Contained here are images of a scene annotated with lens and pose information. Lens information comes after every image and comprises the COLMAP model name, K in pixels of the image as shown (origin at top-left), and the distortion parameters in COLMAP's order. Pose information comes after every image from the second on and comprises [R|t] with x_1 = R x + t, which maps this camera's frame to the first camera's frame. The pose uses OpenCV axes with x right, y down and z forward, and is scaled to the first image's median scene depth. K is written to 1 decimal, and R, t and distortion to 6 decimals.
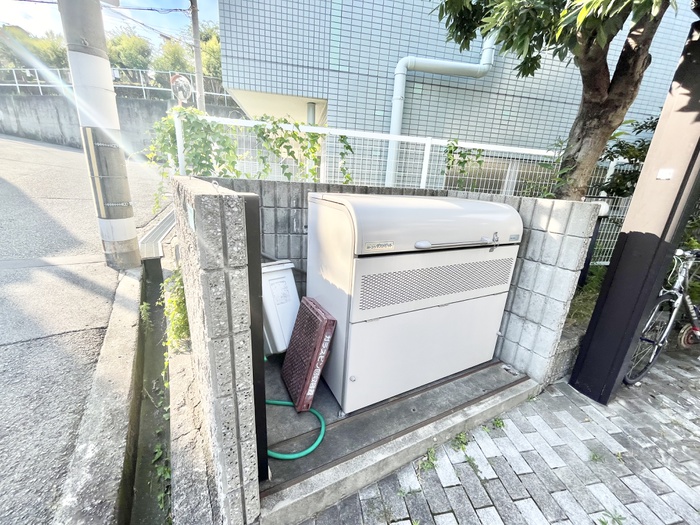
lens RADIAL K [[284.0, 0, 349.3], [0, 284.0, 261.5], [0, 0, 1]] dist [-0.001774, -0.000234]
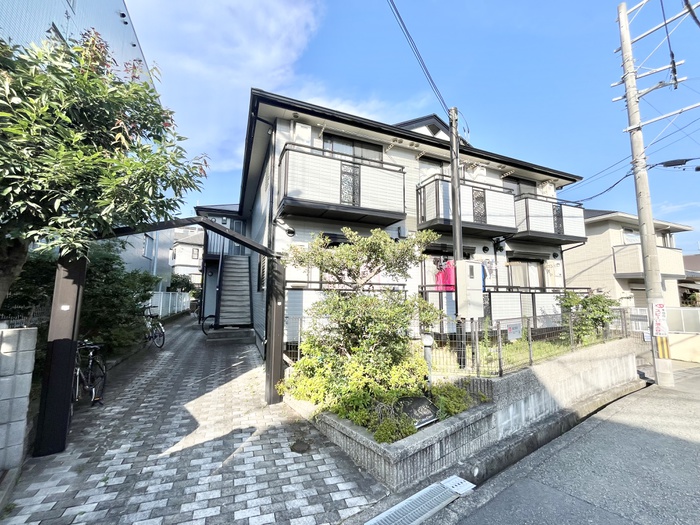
lens RADIAL K [[284.0, 0, 349.3], [0, 284.0, 261.5], [0, 0, 1]] dist [-0.001774, -0.000234]
pose [[-0.214679, 0.051169, 0.975343, -1.117128], [0.270730, 0.962612, 0.009089, -0.093734], [-0.938412, 0.266006, -0.220505, -0.448539]]
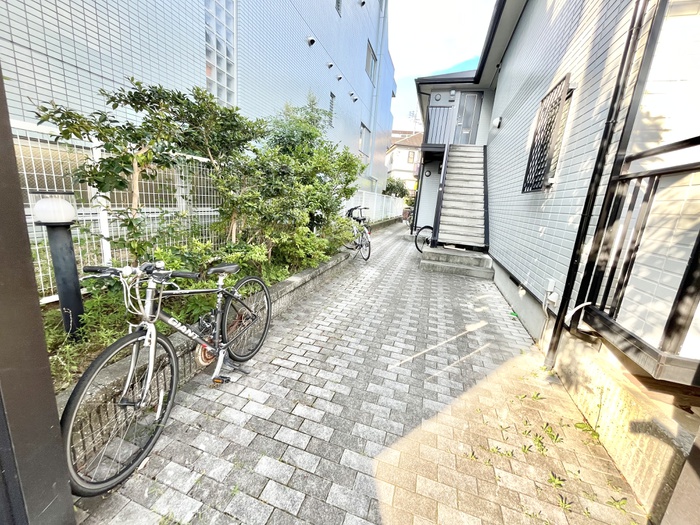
lens RADIAL K [[284.0, 0, 349.3], [0, 284.0, 261.5], [0, 0, 1]] dist [-0.001774, -0.000234]
pose [[0.461568, -0.215681, 0.860486, 0.875670], [0.210734, 0.968886, 0.129813, -0.034000], [-0.861711, 0.121416, 0.492658, 0.189635]]
